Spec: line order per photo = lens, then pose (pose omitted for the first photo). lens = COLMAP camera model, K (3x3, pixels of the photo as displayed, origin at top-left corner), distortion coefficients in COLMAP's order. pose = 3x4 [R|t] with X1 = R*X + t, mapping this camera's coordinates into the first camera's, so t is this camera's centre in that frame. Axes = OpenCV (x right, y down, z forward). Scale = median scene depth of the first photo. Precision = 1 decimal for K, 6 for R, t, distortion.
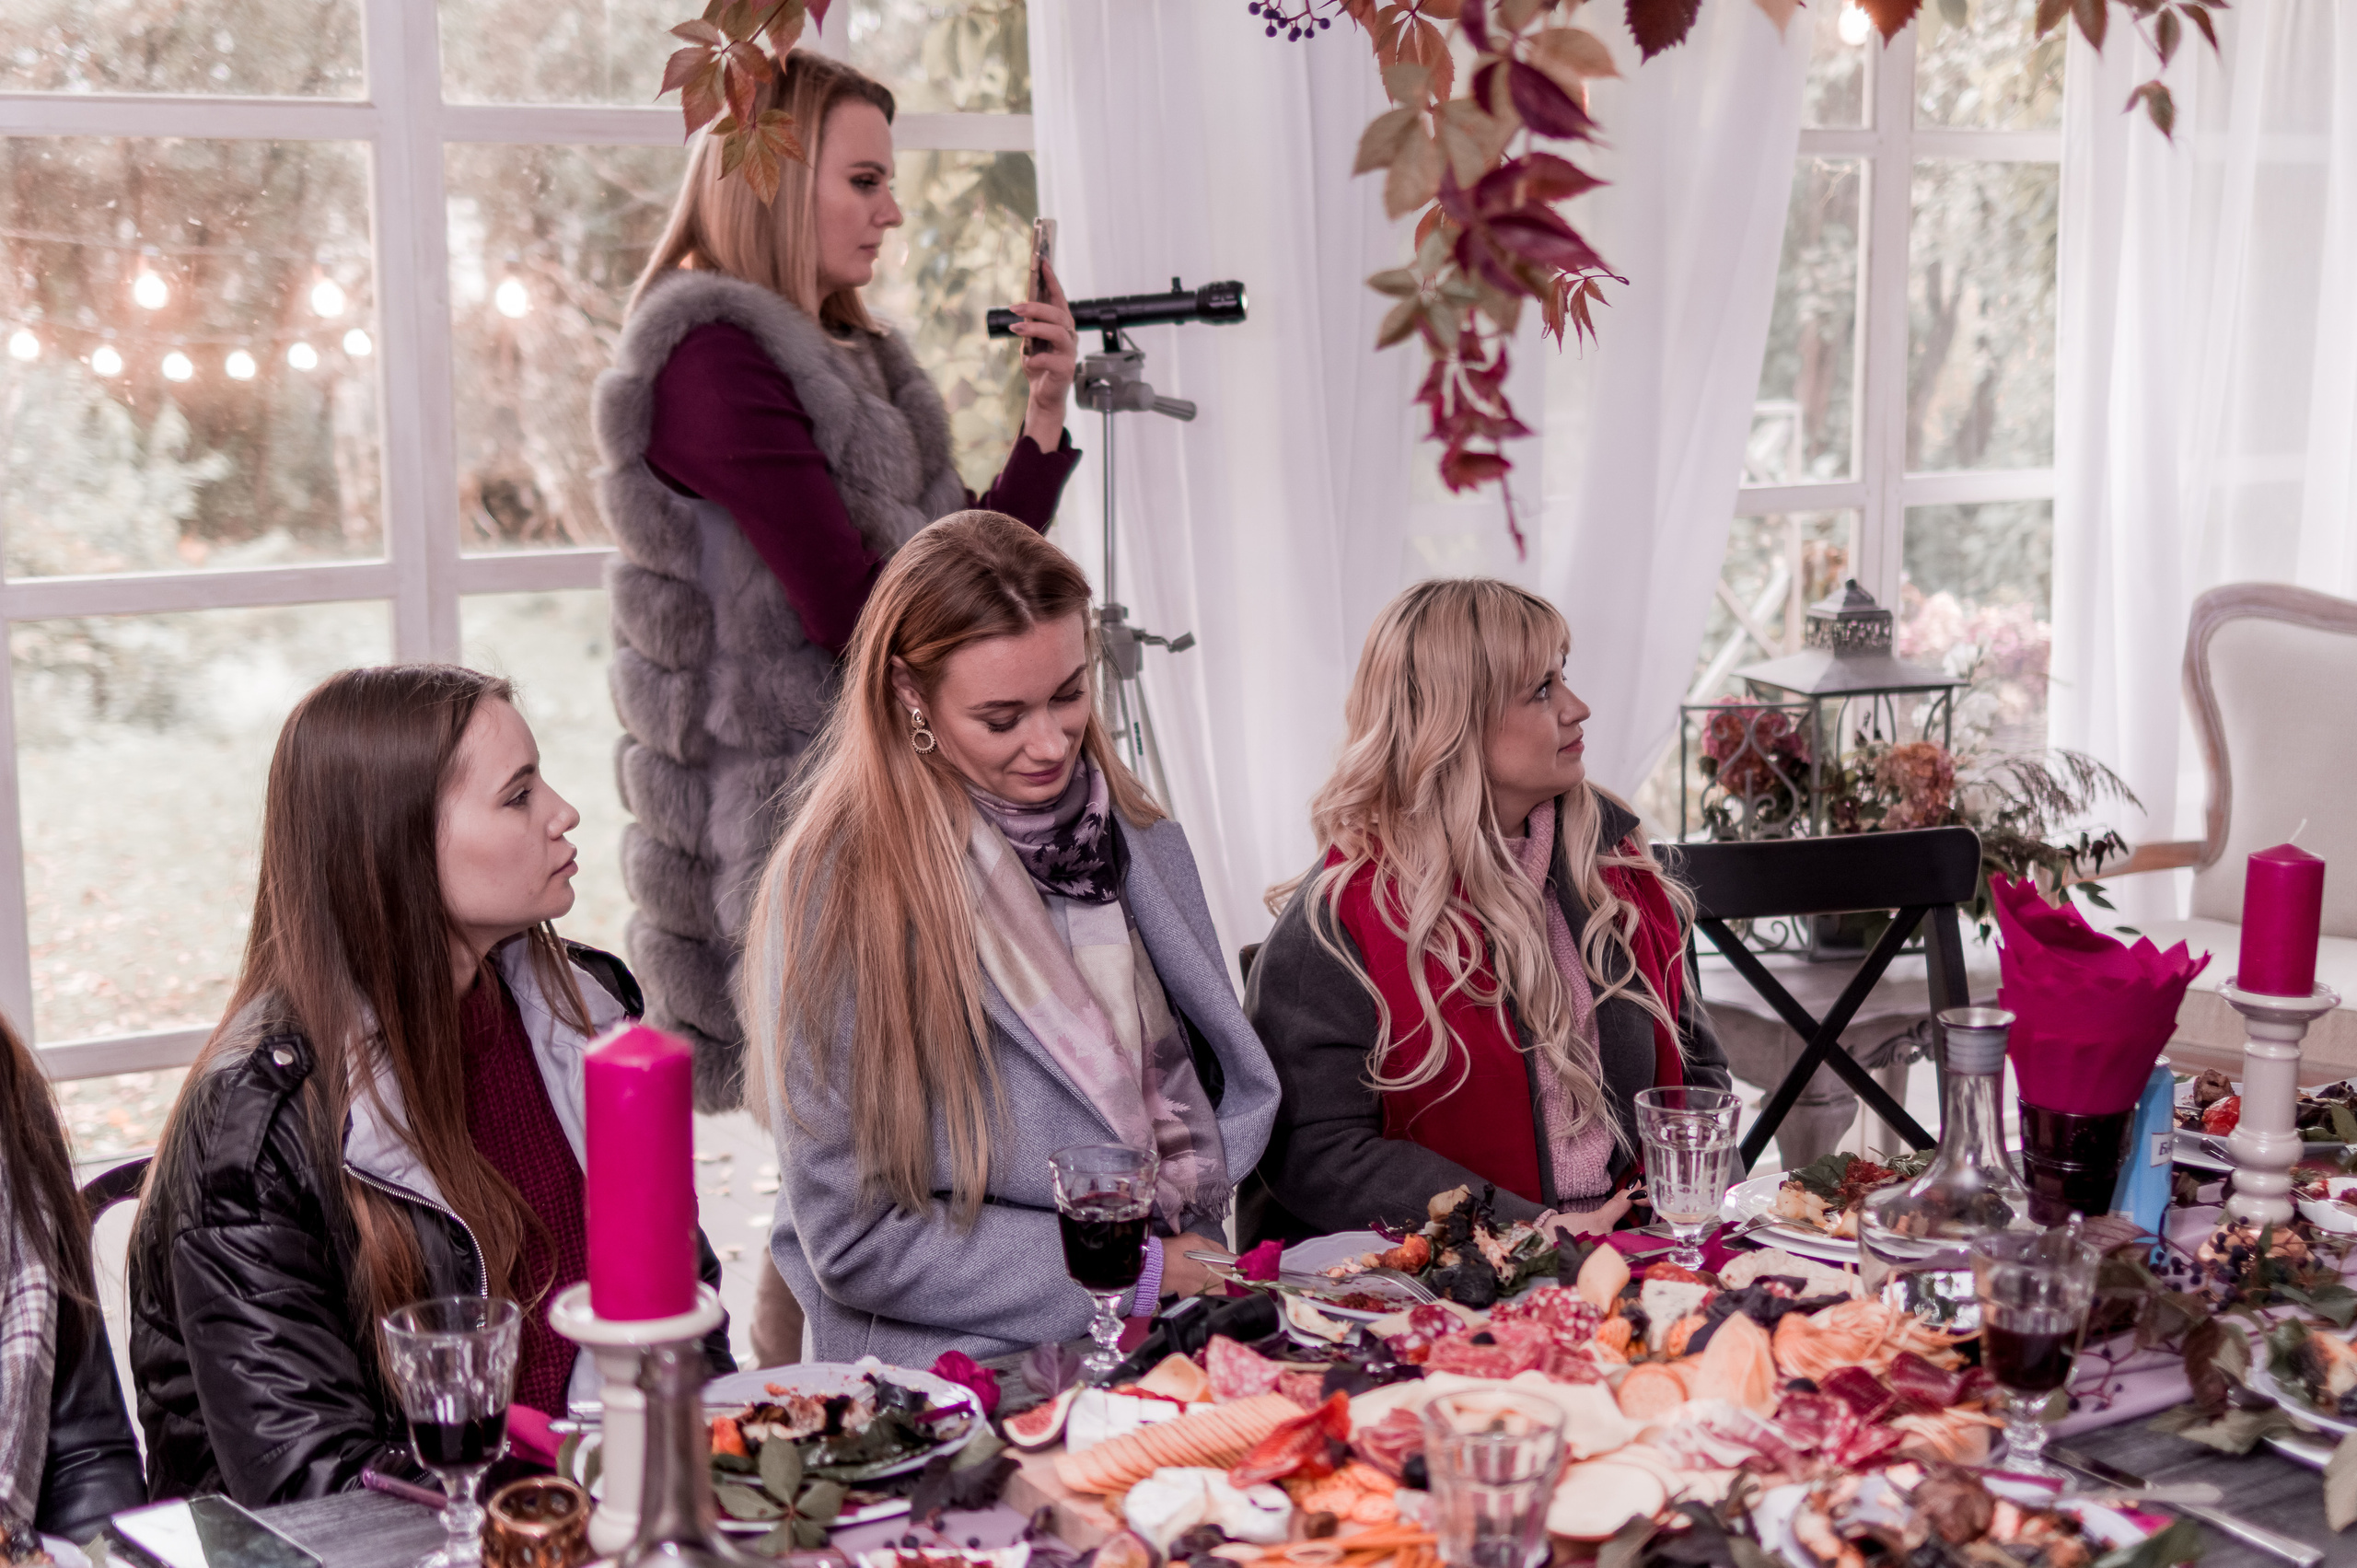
lens RADIAL K [[3231.2, 0, 1142.1], [0, 3231.2, 823.7], [0, 0, 1]] dist [-0.000210, 0.048181]
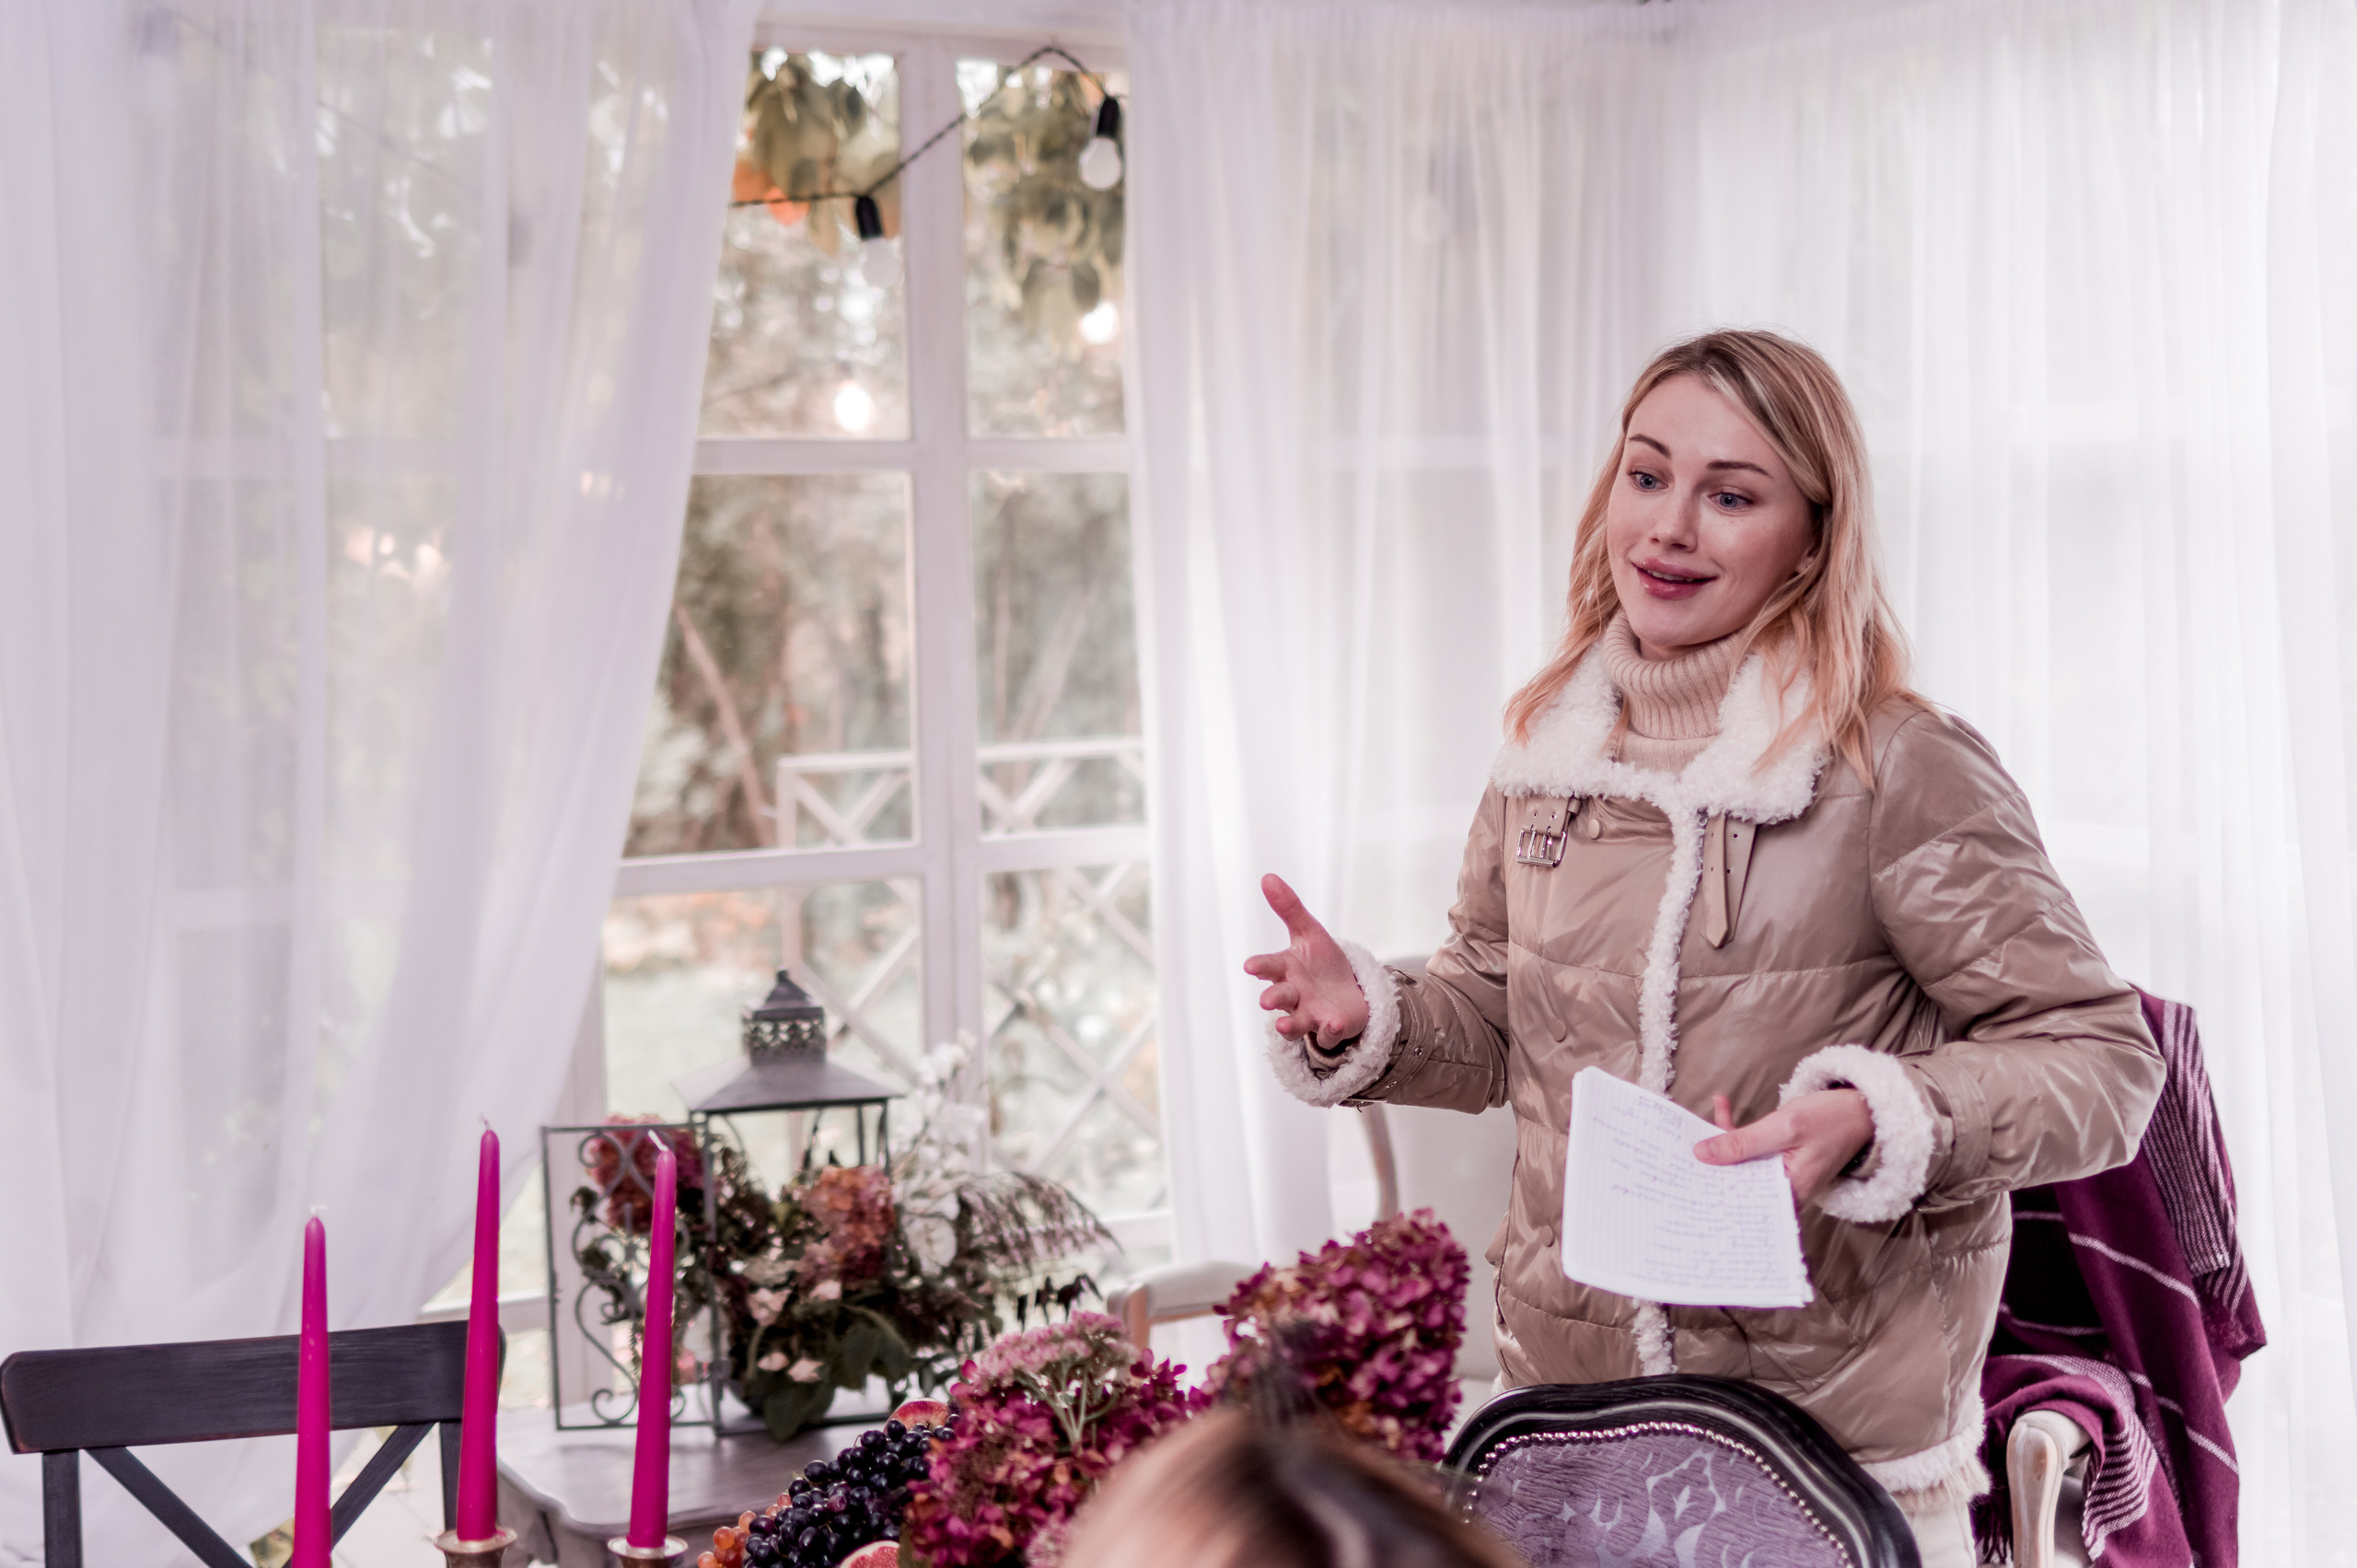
lens RADIAL K [[3231.2, 0, 1142.1], [0, 3231.2, 823.7], [0, 0, 1]] dist [-0.000210, 0.048181]
pose [[0.998387, -0.015836, -0.054525, 0.722764], [0.010721, 0.995622, -0.092858, -0.069933], [0.055757, 0.092123, 0.994185, 0.340444]]
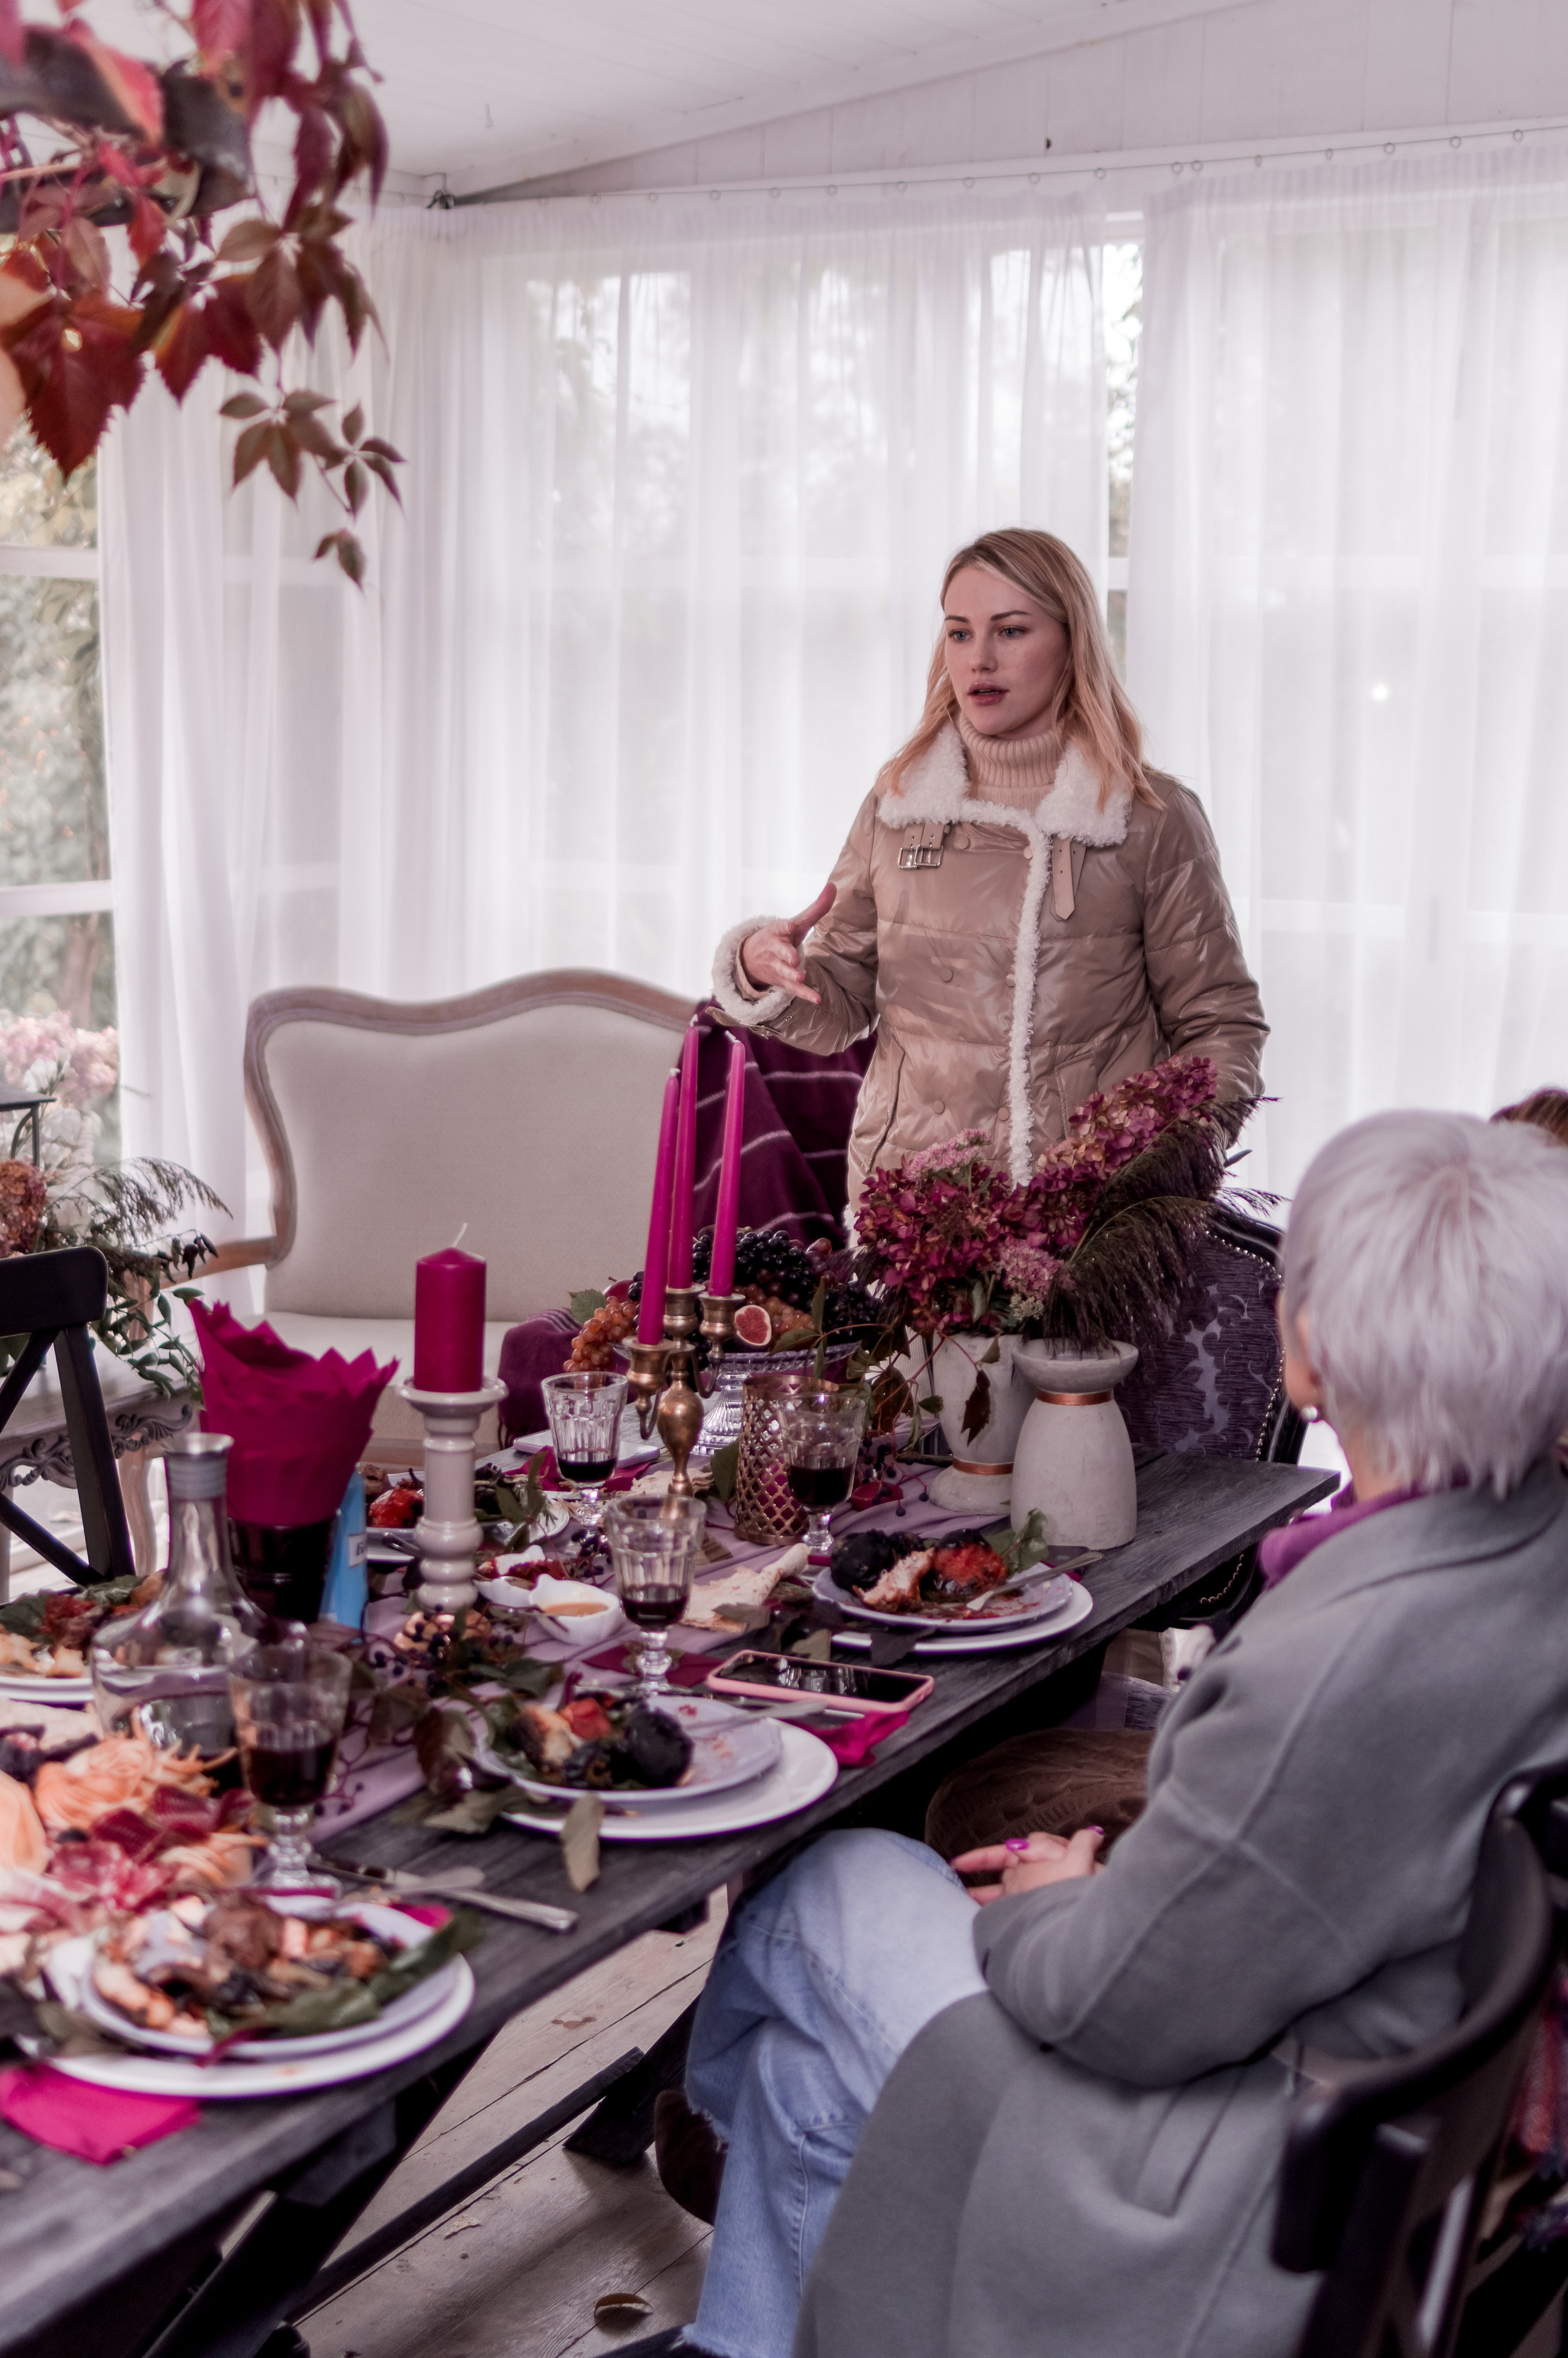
lens RADIAL K [[3232.2, 0, 792.1], [0, 3232.2, 1228.5], [0, 0, 1]] dist [-0.000210, 0.048181]
pose [[0.872938, -0.070287, 0.482741, -0.061750], [0.069580, 0.997388, 0.019398, -0.013835], [-0.482844, 0.016656, 0.875548, 0.023955]]
